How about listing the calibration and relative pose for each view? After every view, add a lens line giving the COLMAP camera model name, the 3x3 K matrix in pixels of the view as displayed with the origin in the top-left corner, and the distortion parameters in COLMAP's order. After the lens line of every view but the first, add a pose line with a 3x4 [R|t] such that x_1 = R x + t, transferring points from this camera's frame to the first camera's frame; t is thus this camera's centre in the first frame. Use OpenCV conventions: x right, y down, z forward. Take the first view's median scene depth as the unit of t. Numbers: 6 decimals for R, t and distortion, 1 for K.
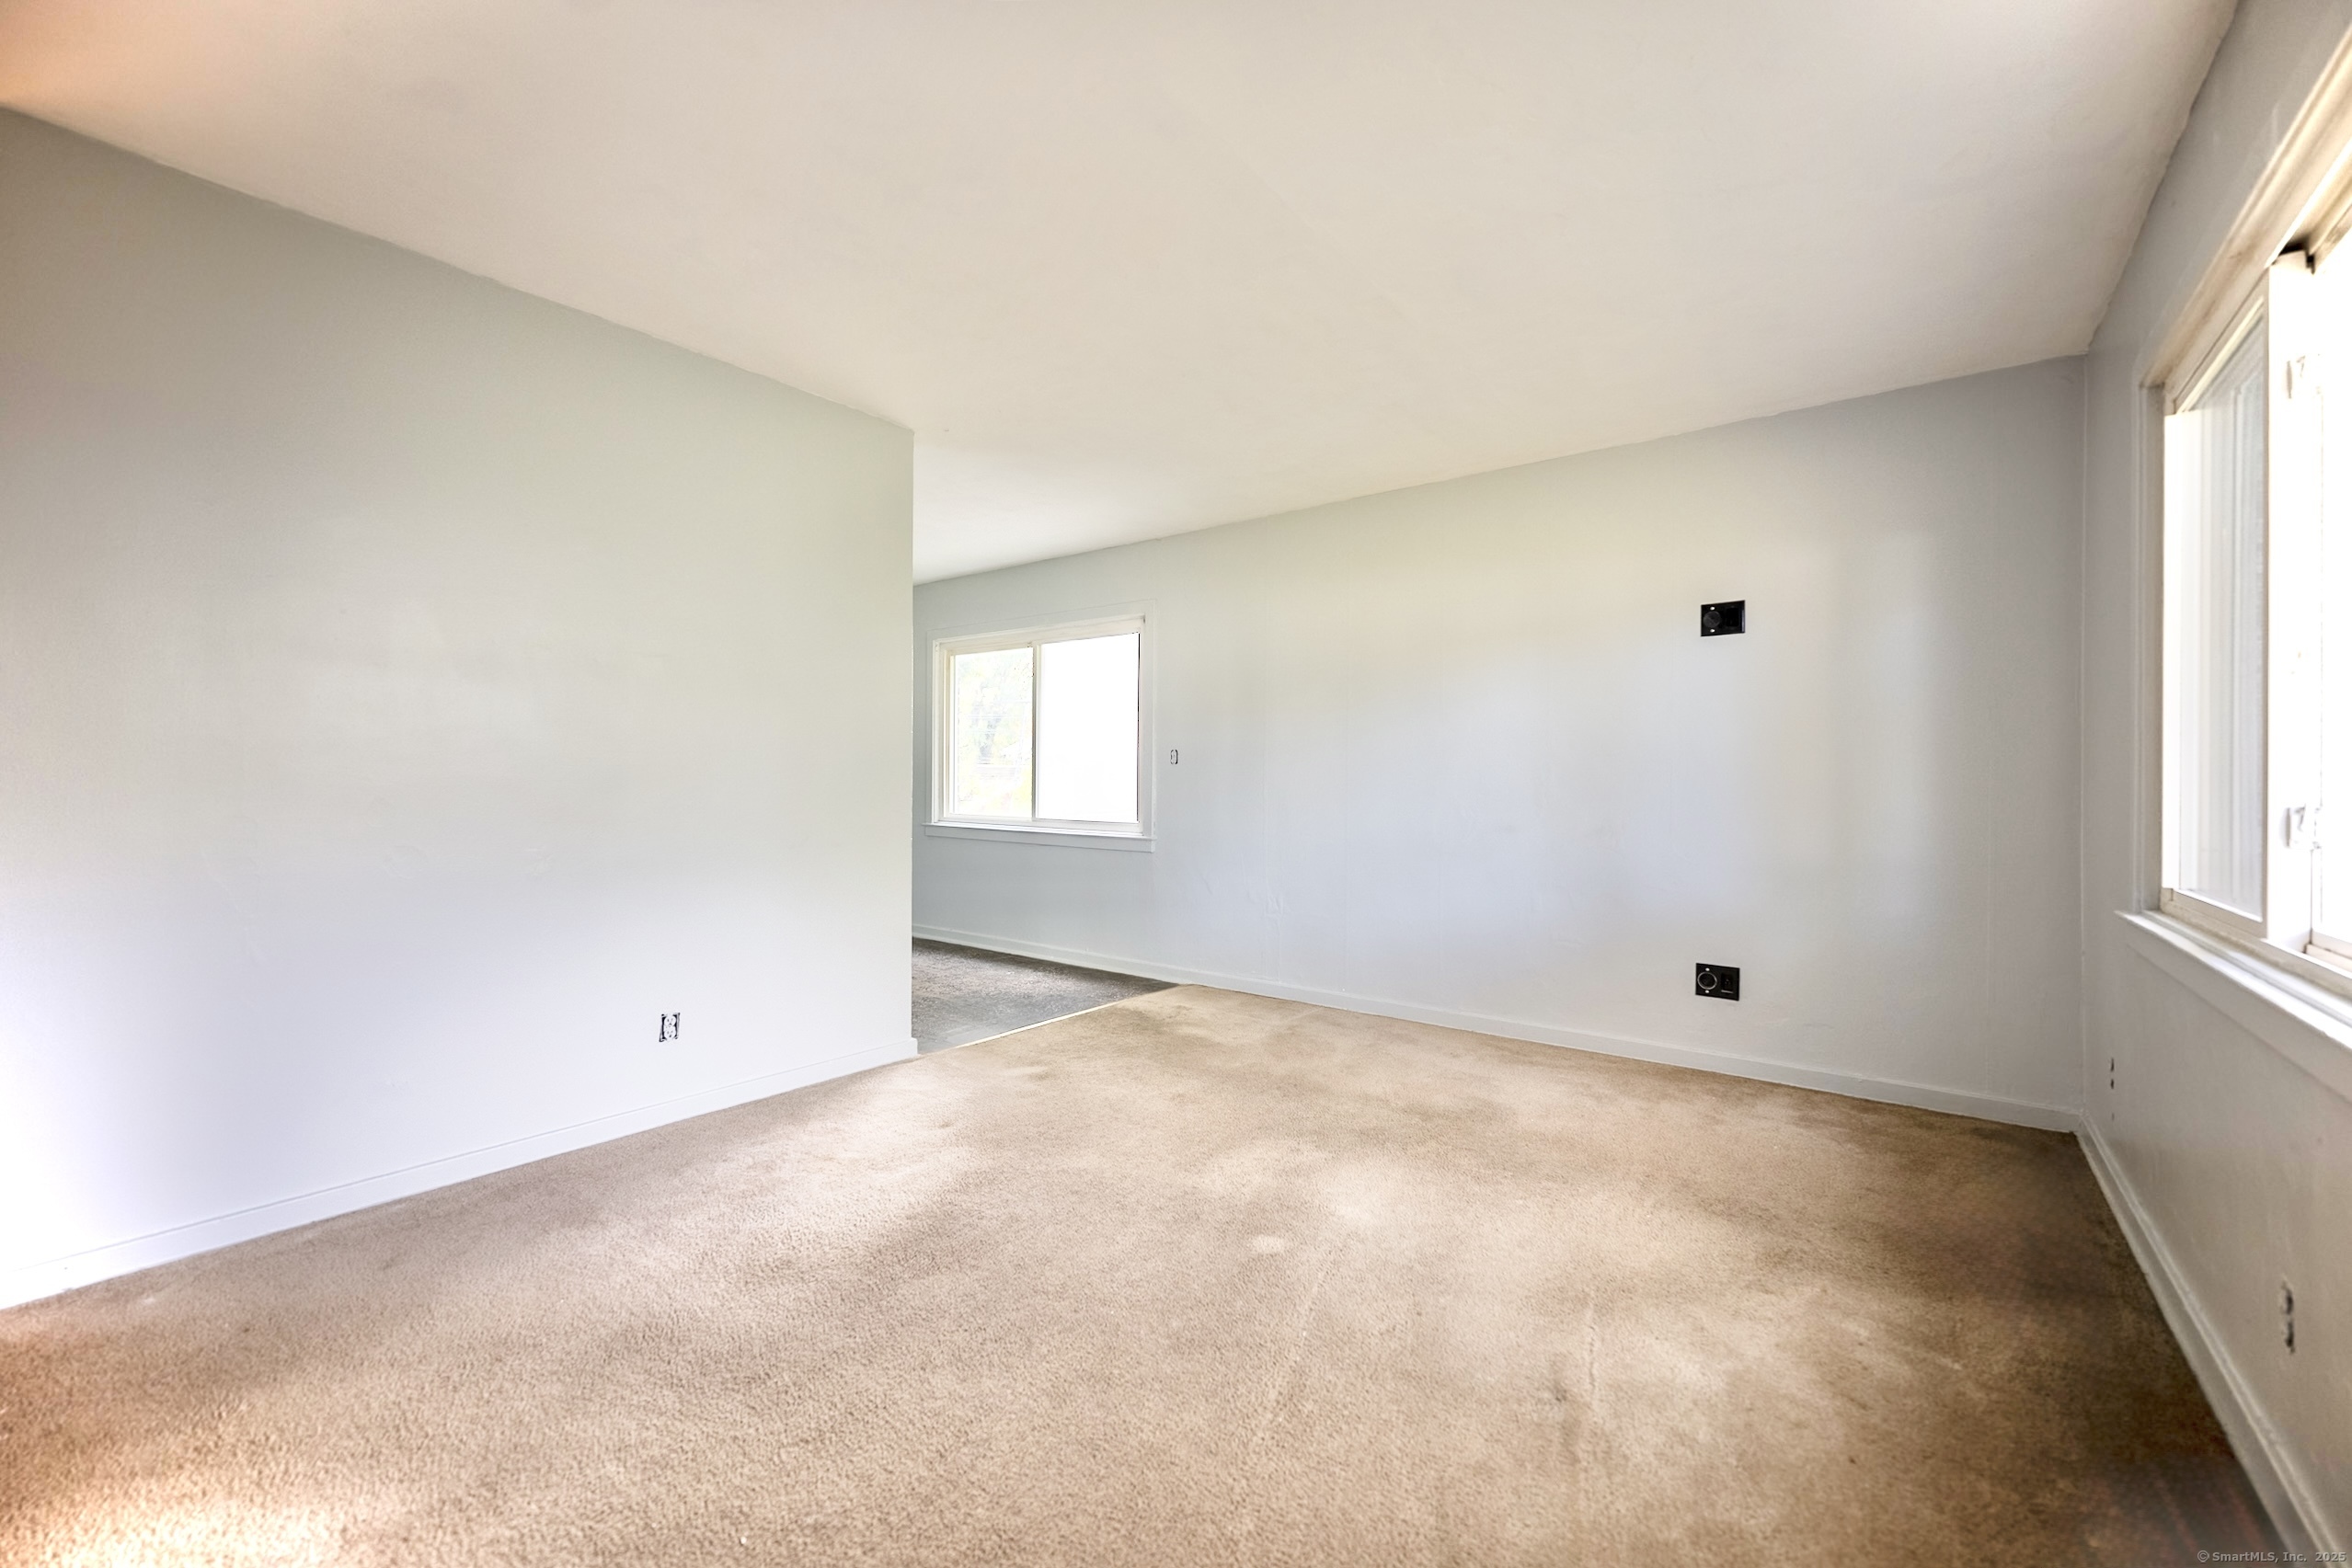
lens RADIAL K [[937.7, 0, 1172.0], [0, 937.7, 784.1], [0, 0, 1]] dist [-0.000816, 0.000294]
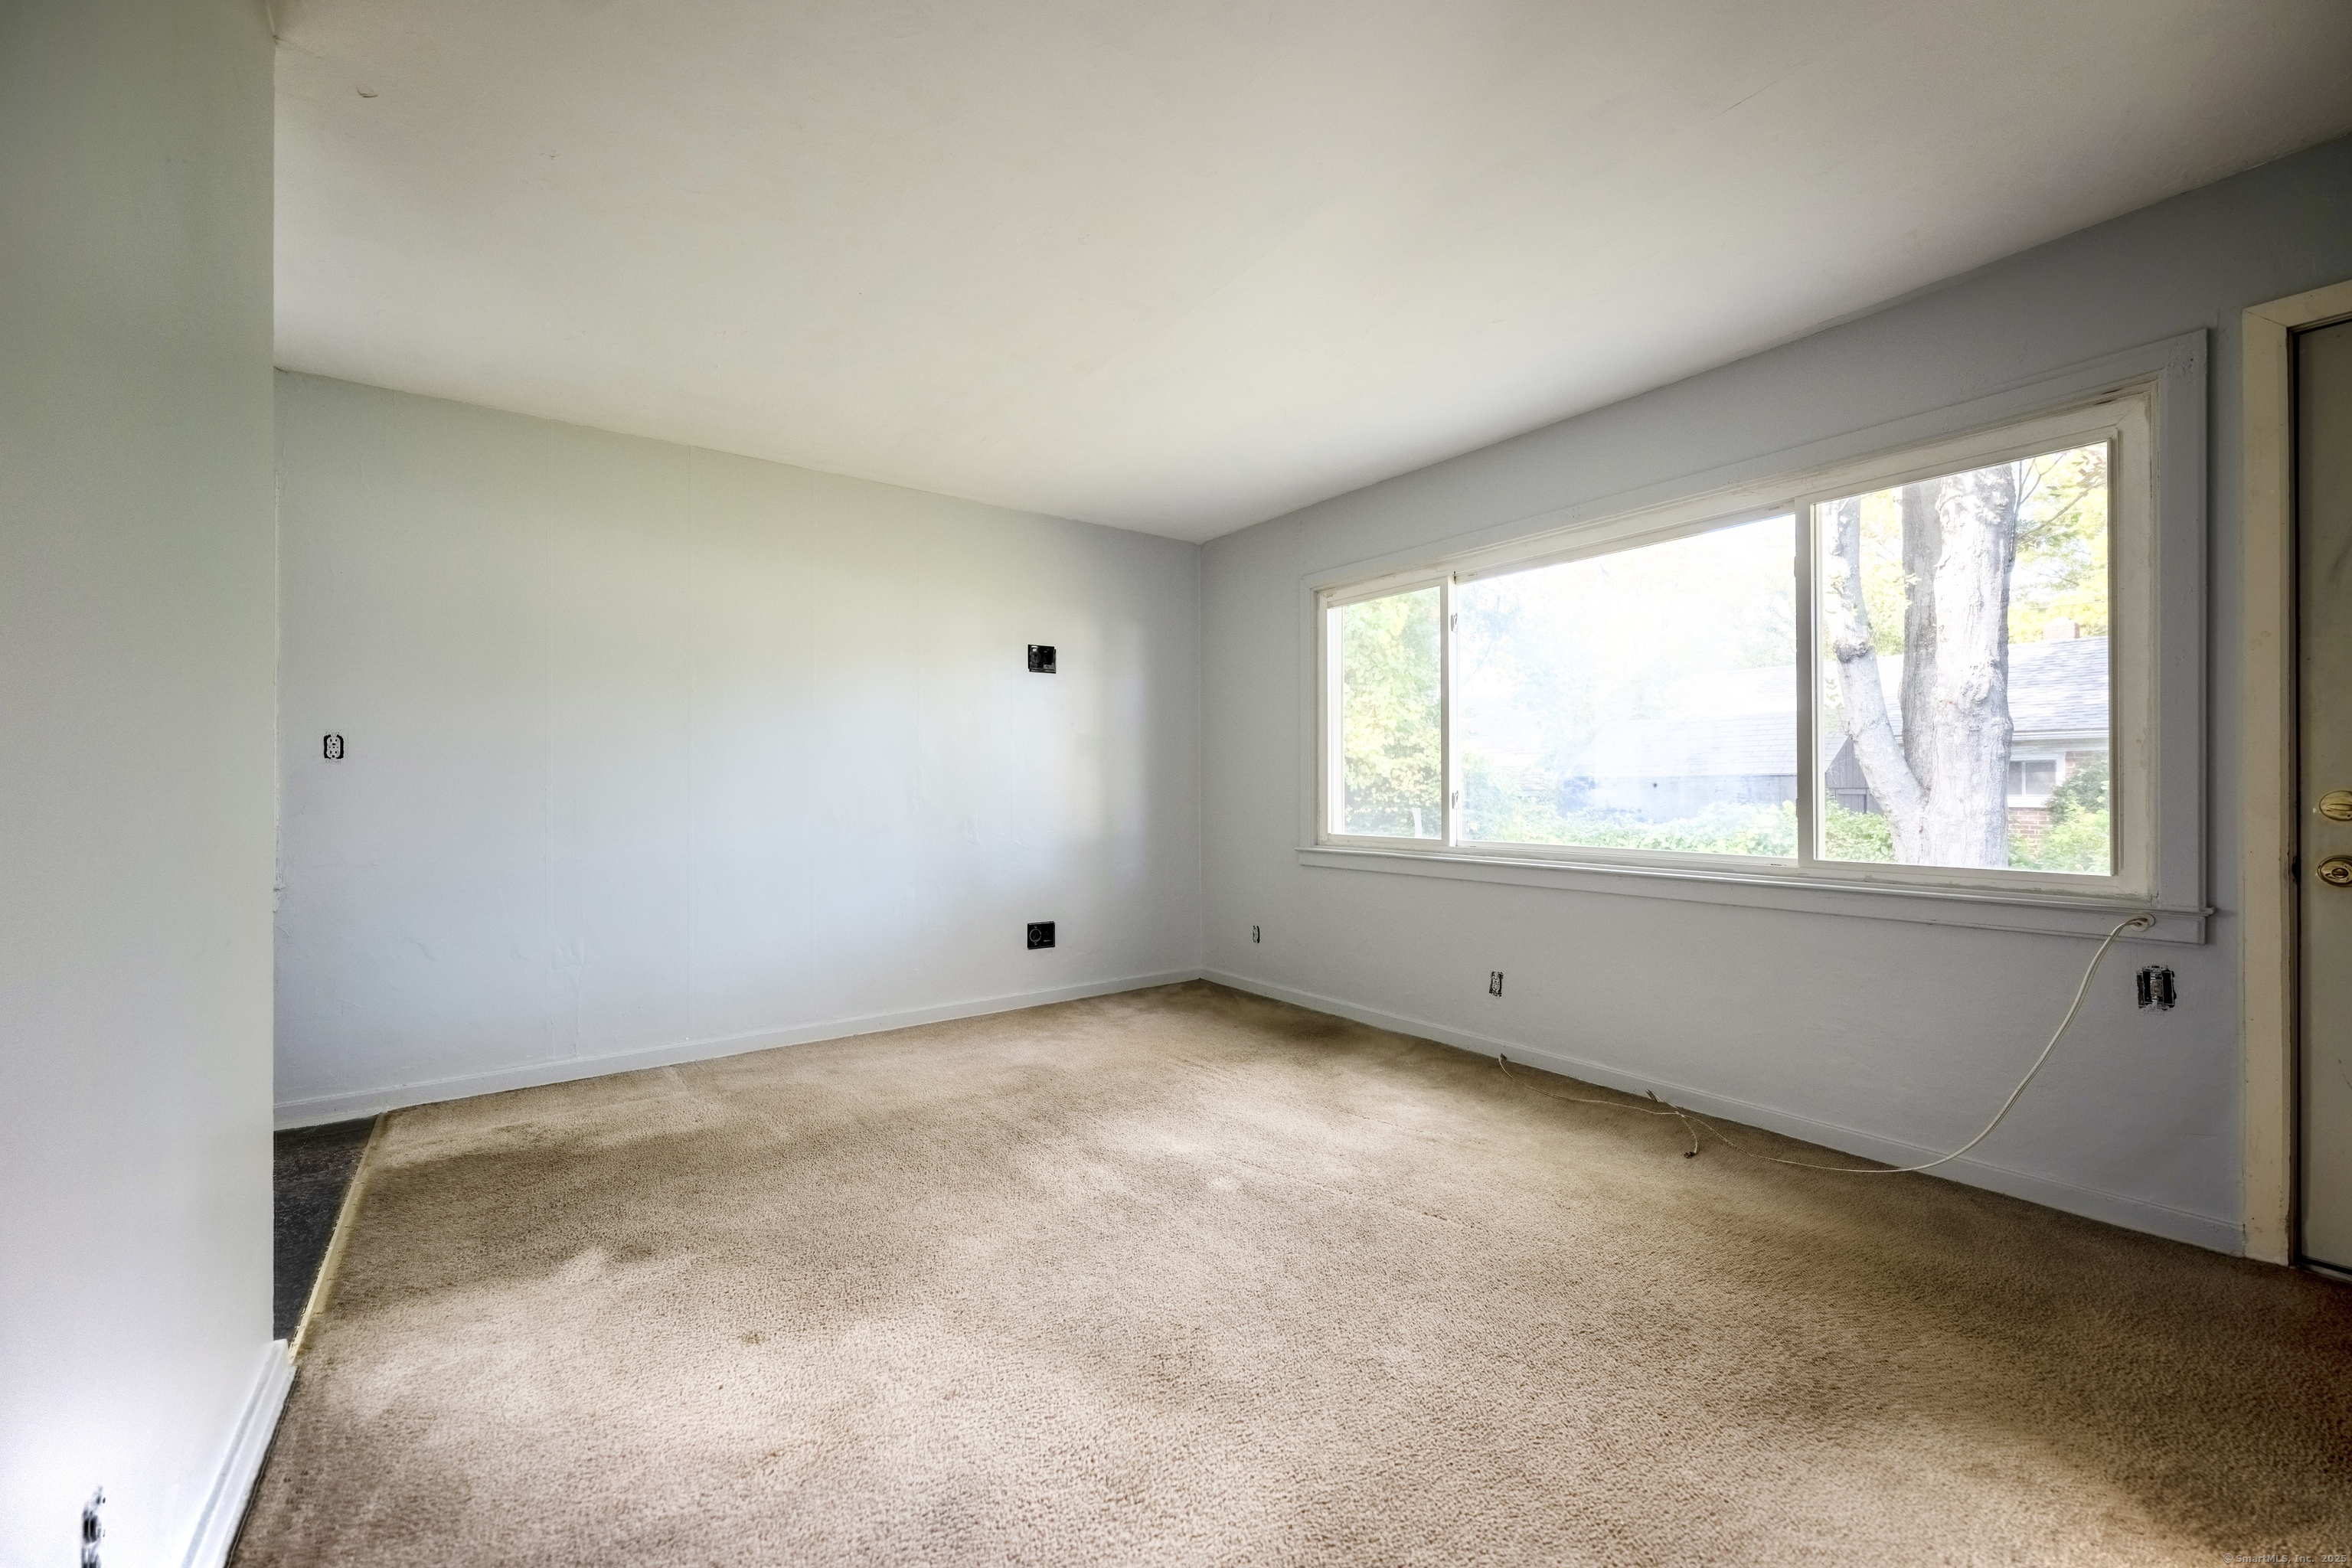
lens RADIAL K [[937.8, 0, 1189.2], [0, 937.8, 788.6], [0, 0, 1]] dist [-0.000816, 0.000294]
pose [[0.272873, -0.012115, 0.961974, -0.724450], [0.011441, 0.999891, 0.009347, -0.005078], [-0.961982, 0.008455, 0.272982, 0.516631]]
